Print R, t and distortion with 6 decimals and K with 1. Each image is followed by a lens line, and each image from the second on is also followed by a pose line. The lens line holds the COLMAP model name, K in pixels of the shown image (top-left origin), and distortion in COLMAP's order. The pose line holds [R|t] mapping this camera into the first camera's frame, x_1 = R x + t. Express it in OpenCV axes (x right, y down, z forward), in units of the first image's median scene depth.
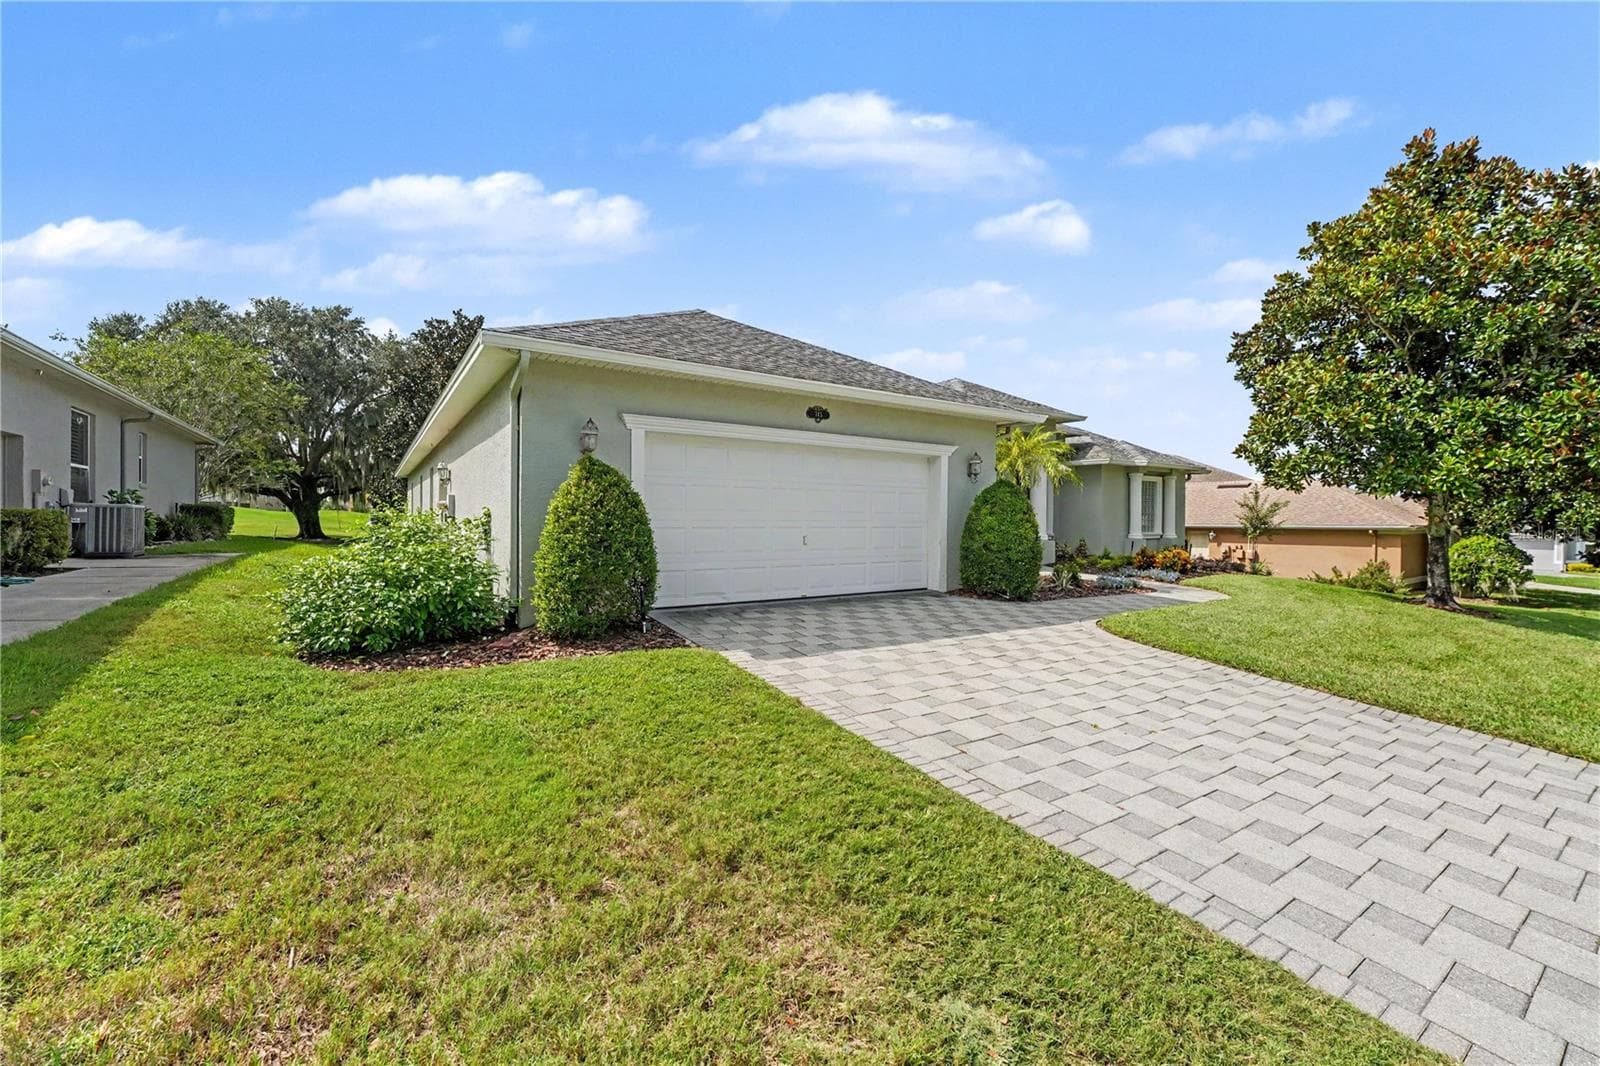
lens RADIAL K [[660.6, 0, 800.0], [0, 660.6, 533.0], [0, 0, 1]] dist [-0.024553, -0.000120]
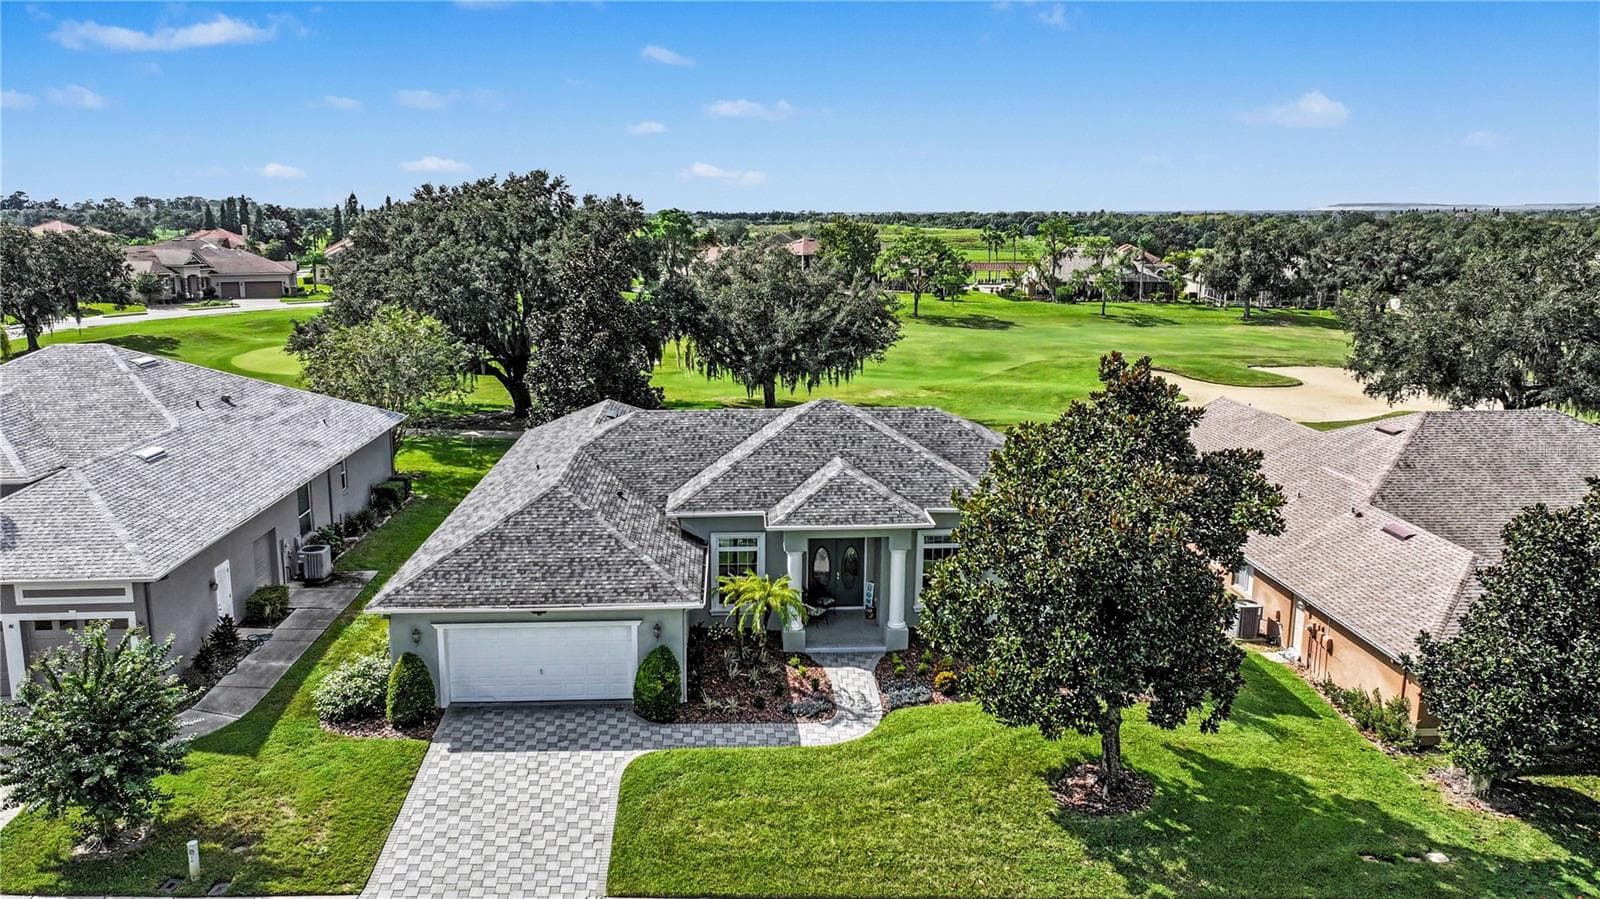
lens RADIAL K [[1254.5, 0, 800.0], [0, 1254.5, 449.5], [0, 0, 1]] dist [0.003579, -0.005678]
pose [[0.839406, 0.120988, -0.529868, 2.678082], [0.005284, 0.973046, 0.230552, -1.561988], [0.543479, -0.196327, 0.816141, -1.531727]]
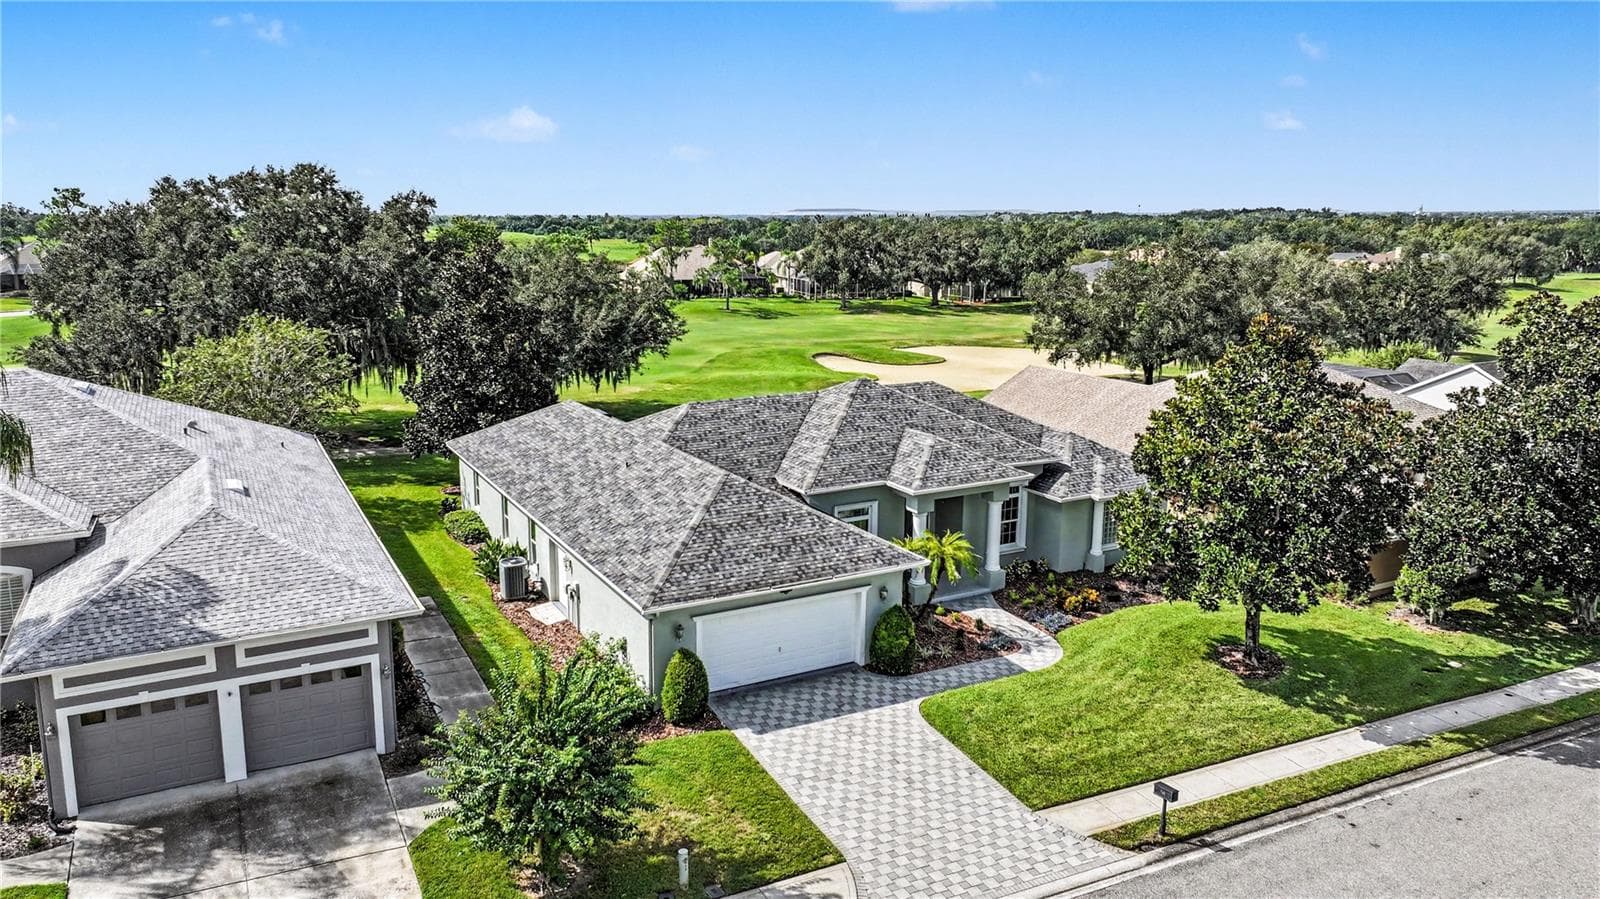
lens RADIAL K [[1254.5, 0, 800.0], [0, 1254.5, 449.5], [0, 0, 1]] dist [0.003579, -0.005678]
pose [[0.996464, 0.035011, -0.076380, 0.361333], [-0.017158, 0.974685, 0.222925, -1.519539], [0.082251, -0.220827, 0.971839, -2.690636]]
